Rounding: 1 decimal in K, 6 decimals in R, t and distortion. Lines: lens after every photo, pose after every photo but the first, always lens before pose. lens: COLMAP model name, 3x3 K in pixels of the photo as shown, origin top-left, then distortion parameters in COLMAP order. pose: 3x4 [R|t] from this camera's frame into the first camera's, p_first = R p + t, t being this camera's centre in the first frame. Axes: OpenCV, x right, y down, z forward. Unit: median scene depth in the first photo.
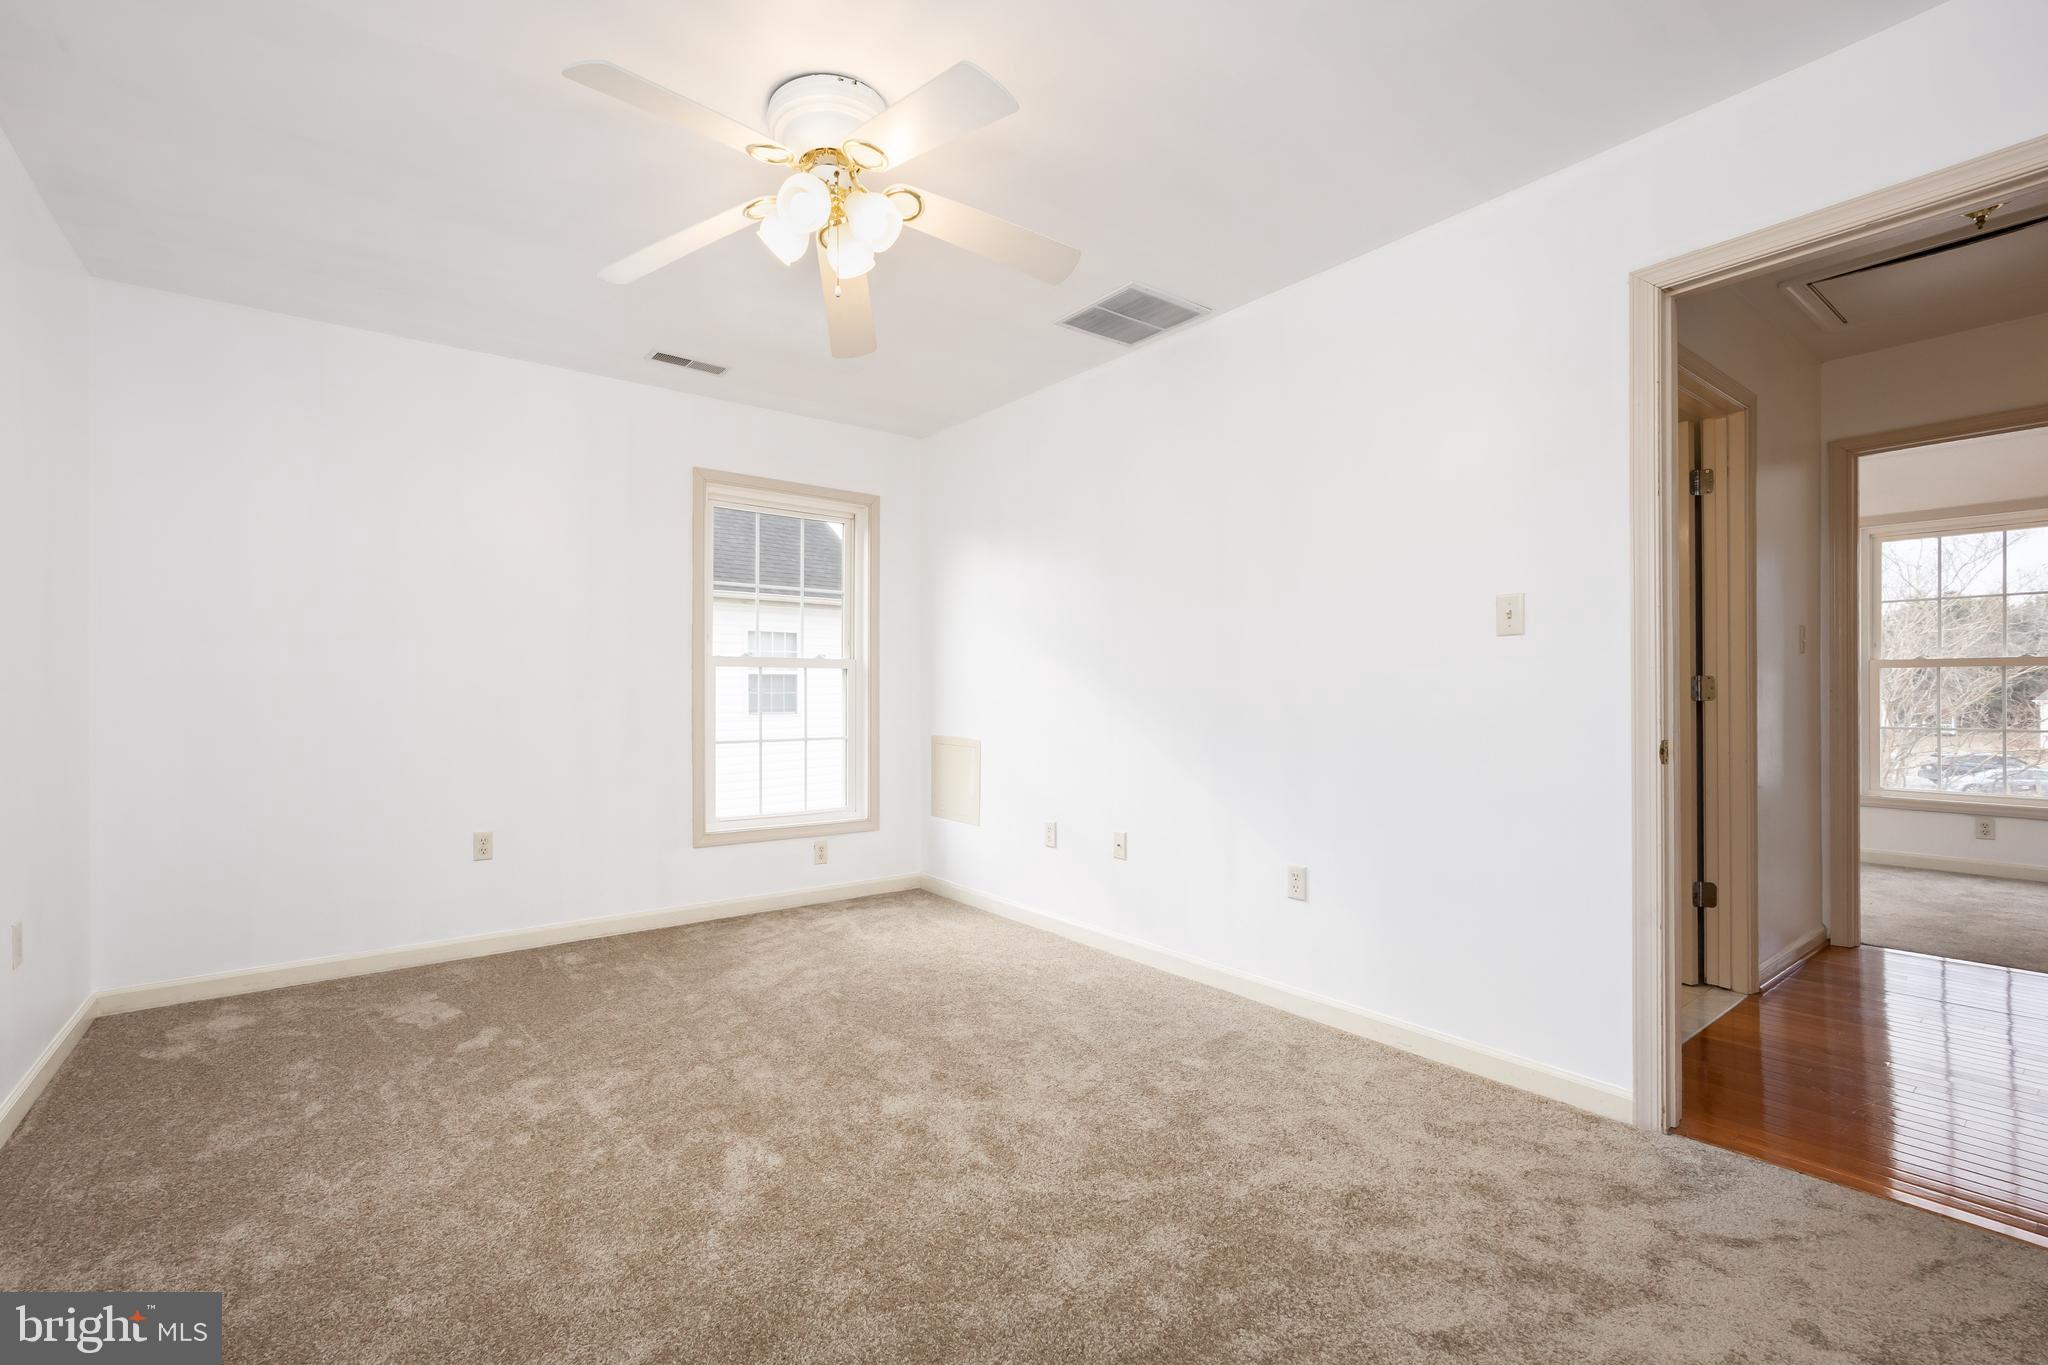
lens RADIAL K [[779.1, 0, 1022.0], [0, 779.1, 690.0], [0, 0, 1]] dist [-0.000263, 0.000011]
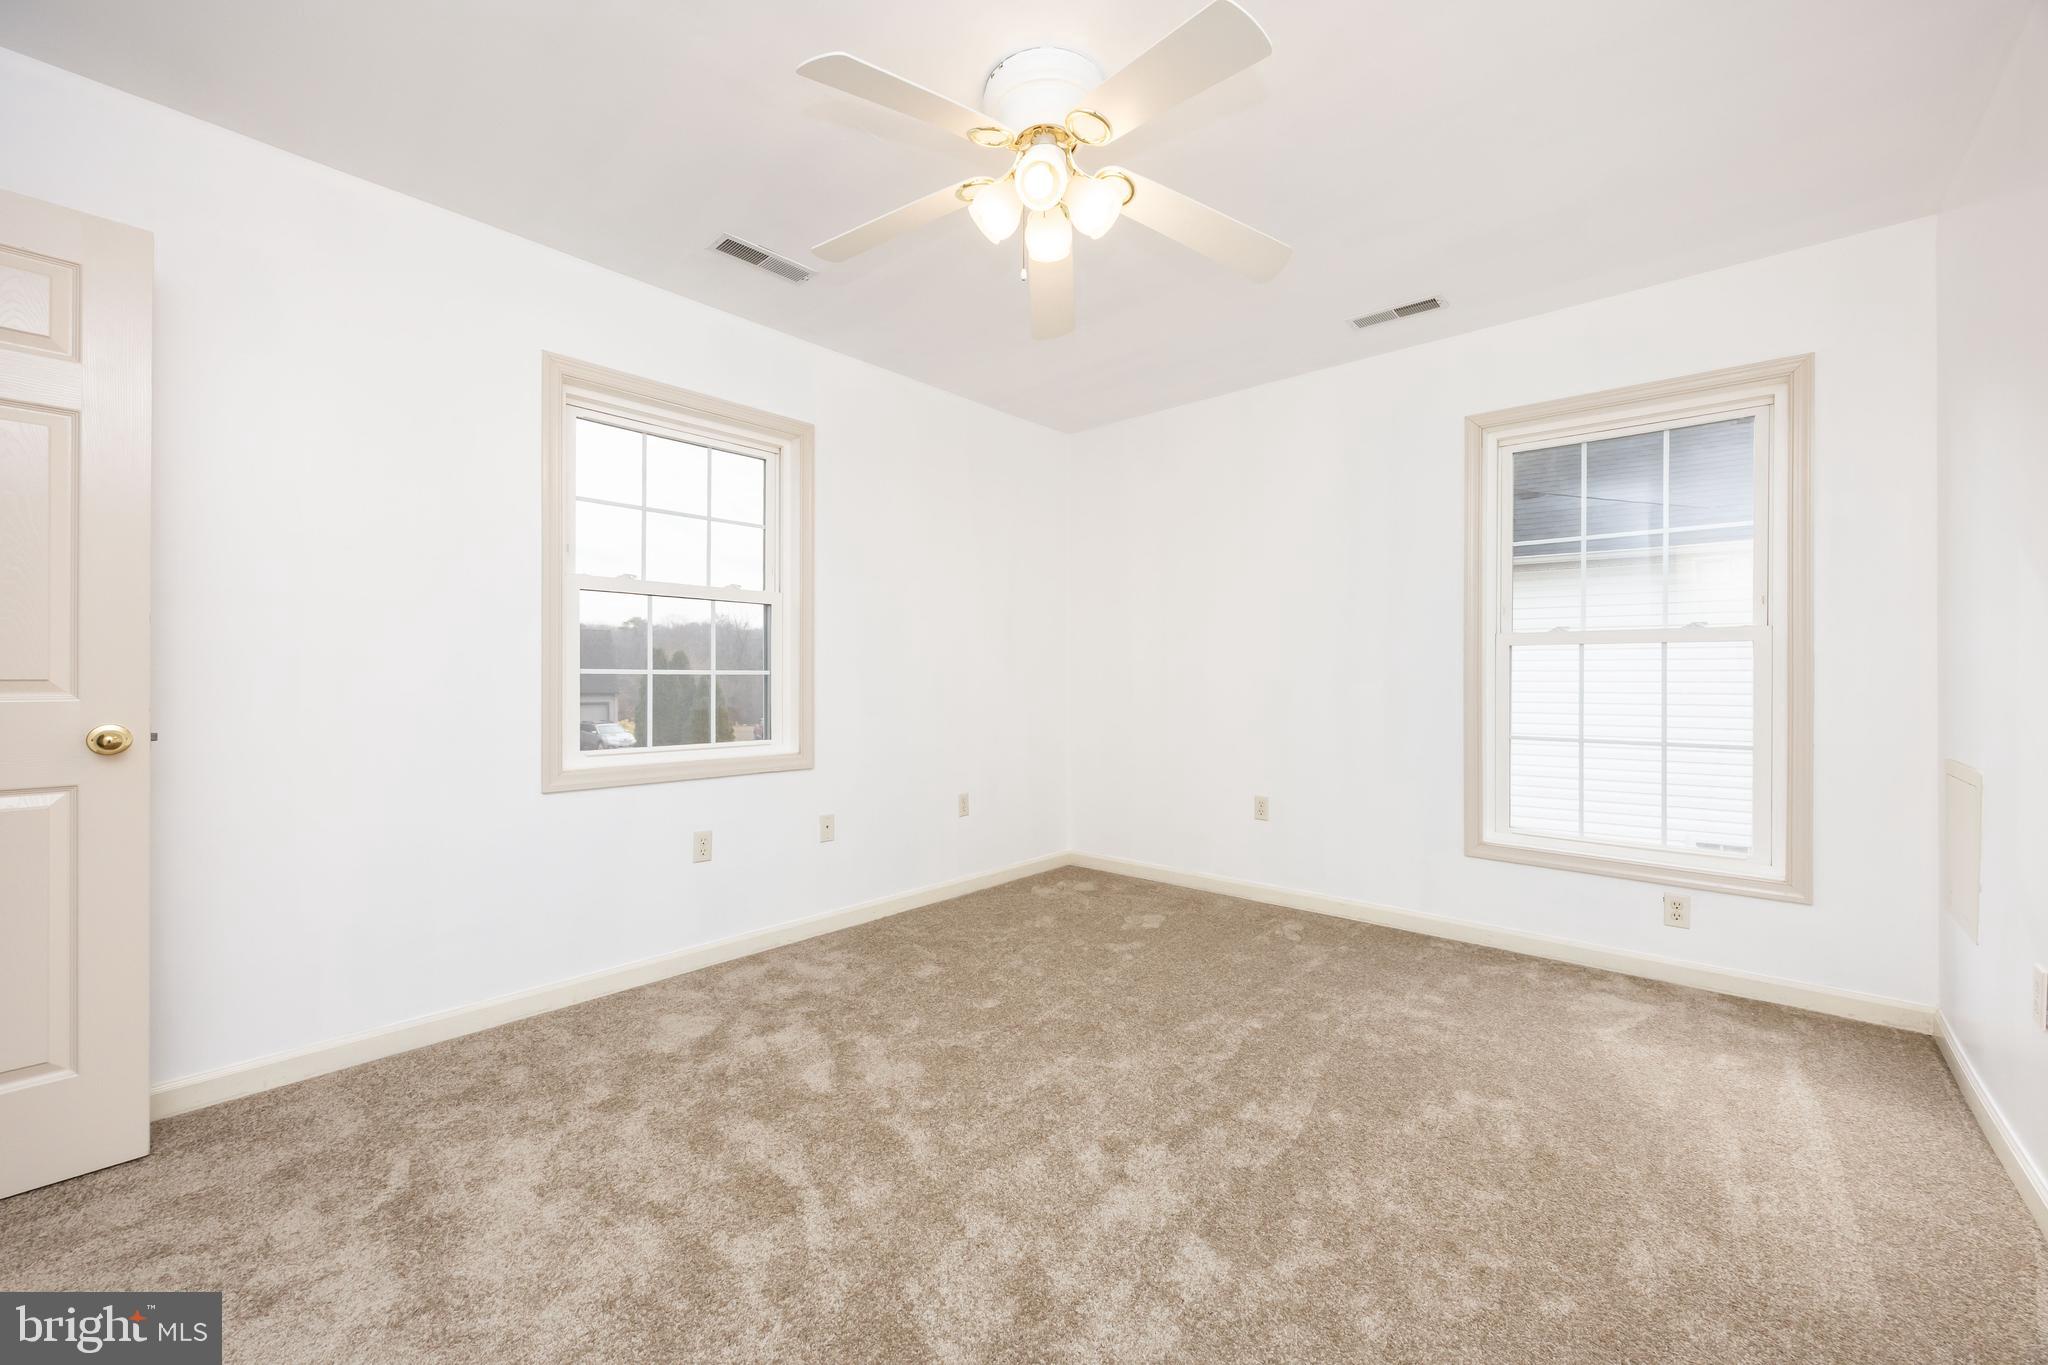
lens RADIAL K [[786.5, 0, 1024.3], [0, 786.5, 678.0], [0, 0, 1]] dist [-0.000331, 0.000095]
pose [[0.259687, 0.005115, -0.965679, 0.315023], [-0.001002, 0.999987, 0.005028, -0.000071], [0.965692, -0.000338, 0.259688, 0.312643]]
